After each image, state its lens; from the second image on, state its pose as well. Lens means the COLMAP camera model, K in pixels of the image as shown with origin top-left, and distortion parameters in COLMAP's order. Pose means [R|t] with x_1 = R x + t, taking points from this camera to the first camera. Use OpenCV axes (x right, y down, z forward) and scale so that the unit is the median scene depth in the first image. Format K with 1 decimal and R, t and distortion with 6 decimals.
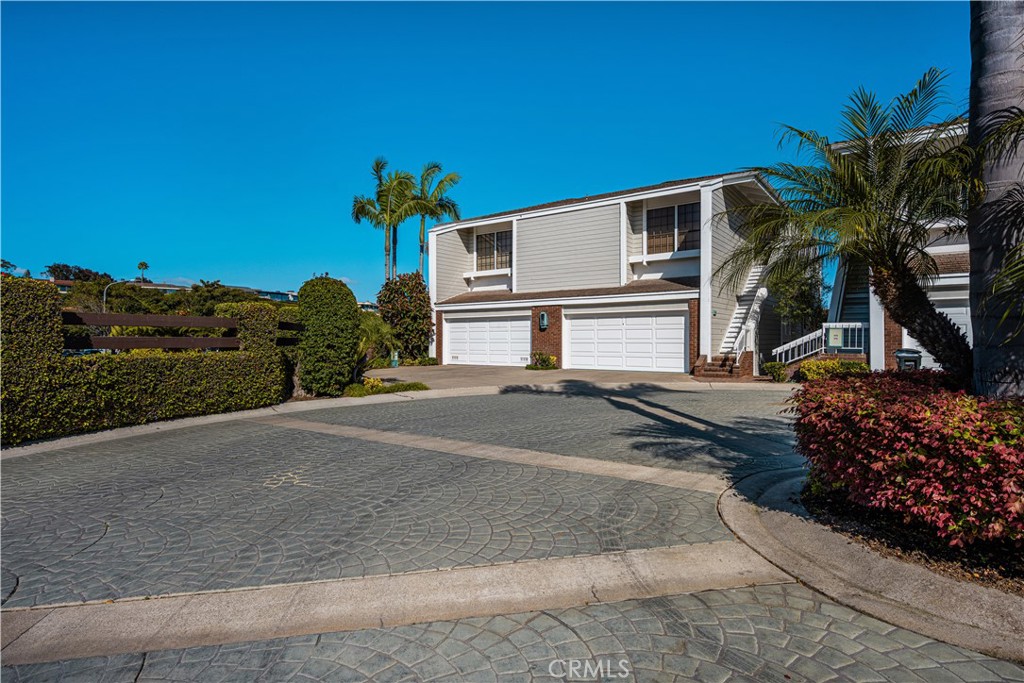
lens RADIAL K [[532.8, 0, 511.4], [0, 532.8, 332.5], [0, 0, 1]] dist [0.000034, -0.000072]
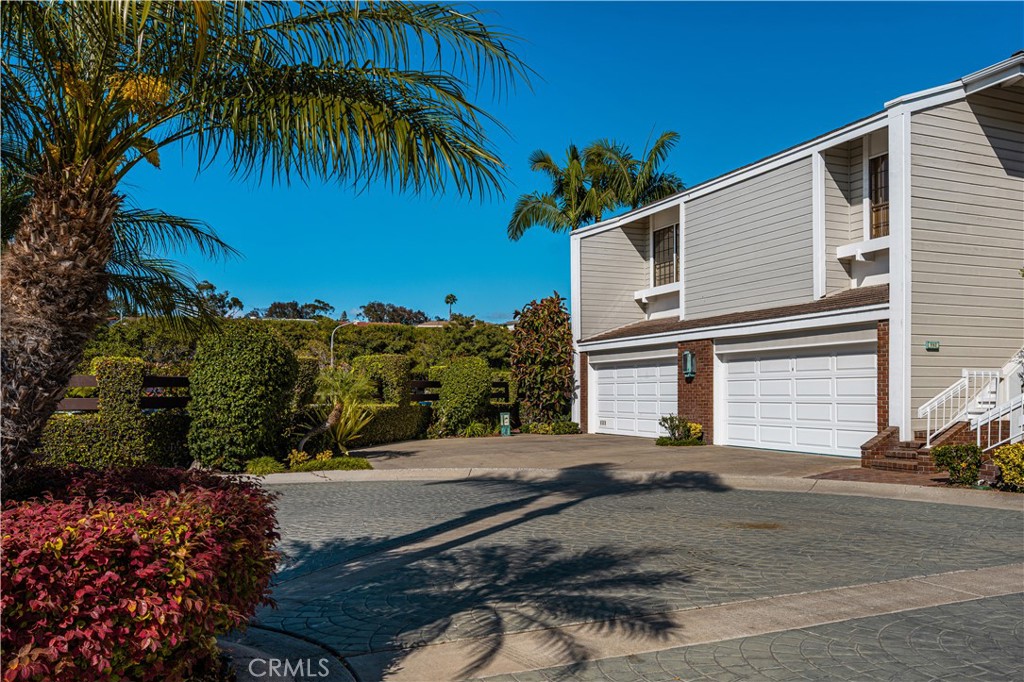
lens RADIAL K [[819.8, 0, 513.2], [0, 819.8, 350.6], [0, 0, 1]] dist [0.055004, 0.002824]
pose [[0.870035, -0.028442, -0.492168, 0.305274], [0.009946, 0.999144, -0.040158, -0.002607], [0.492889, 0.030044, 0.869573, 0.073711]]
